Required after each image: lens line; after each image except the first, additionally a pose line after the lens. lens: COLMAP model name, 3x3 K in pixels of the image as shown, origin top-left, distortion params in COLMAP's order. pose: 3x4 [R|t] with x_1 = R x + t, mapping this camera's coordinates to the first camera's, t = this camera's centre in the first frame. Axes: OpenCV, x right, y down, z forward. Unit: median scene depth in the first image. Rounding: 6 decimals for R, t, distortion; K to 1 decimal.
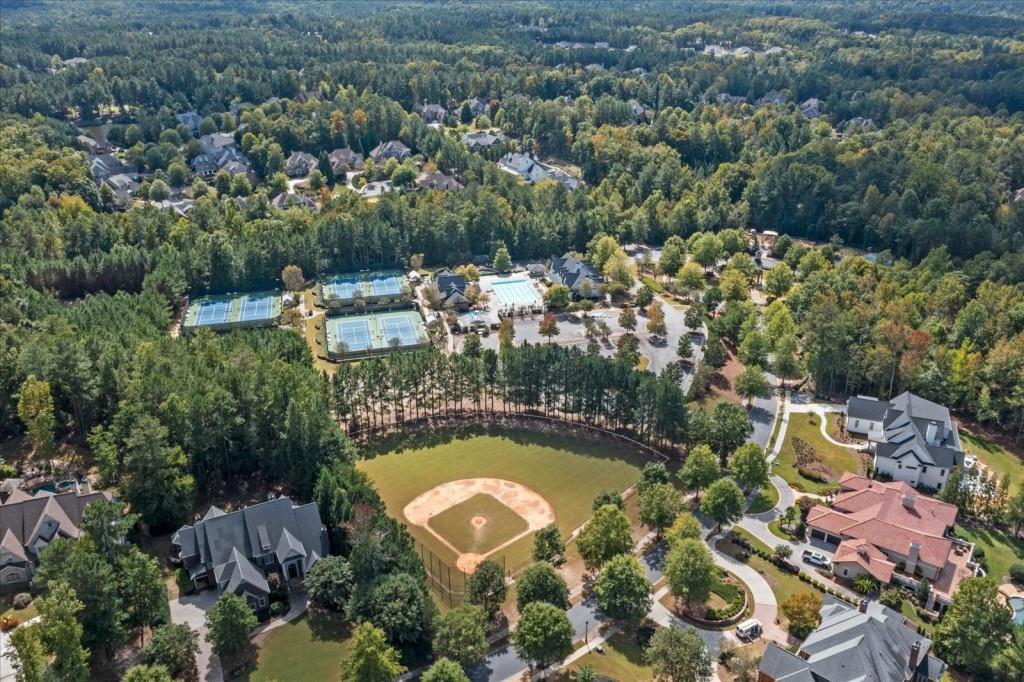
lens RADIAL K [[798.3, 0, 511.6], [0, 798.3, 341.5], [0, 0, 1]] dist [-0.001812, 0.000683]
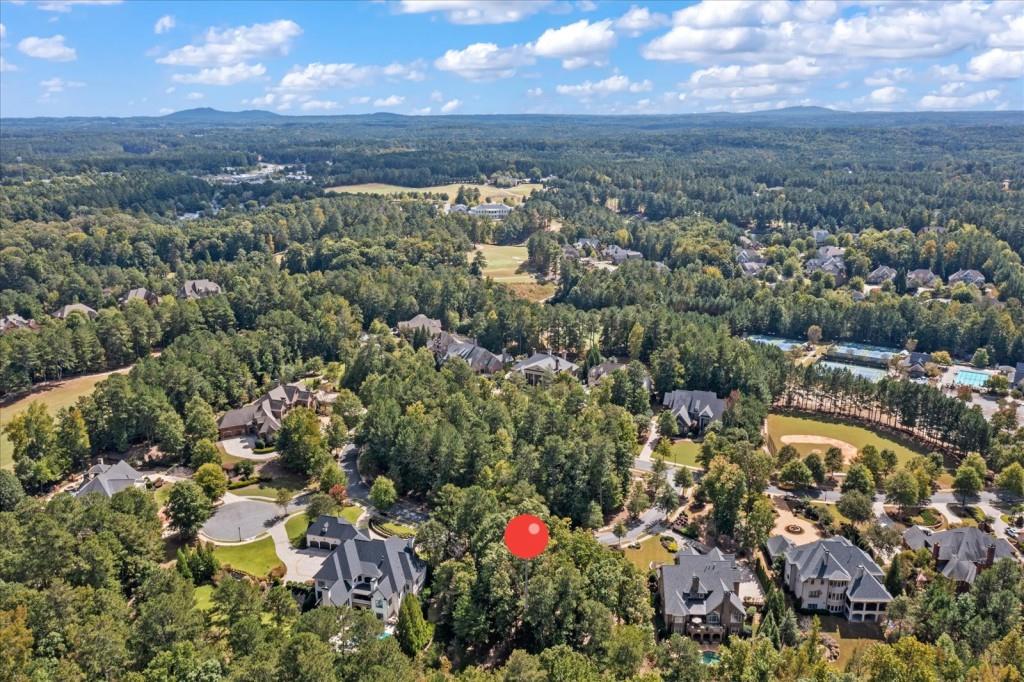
lens RADIAL K [[798.3, 0, 511.9], [0, 798.3, 340.8], [0, 0, 1]] dist [-0.001812, 0.000683]
pose [[0.672196, 0.205412, -0.711307, 0.284444], [-0.315709, 0.948541, -0.024430, 0.102565], [0.669686, 0.240988, 0.702457, -0.289129]]
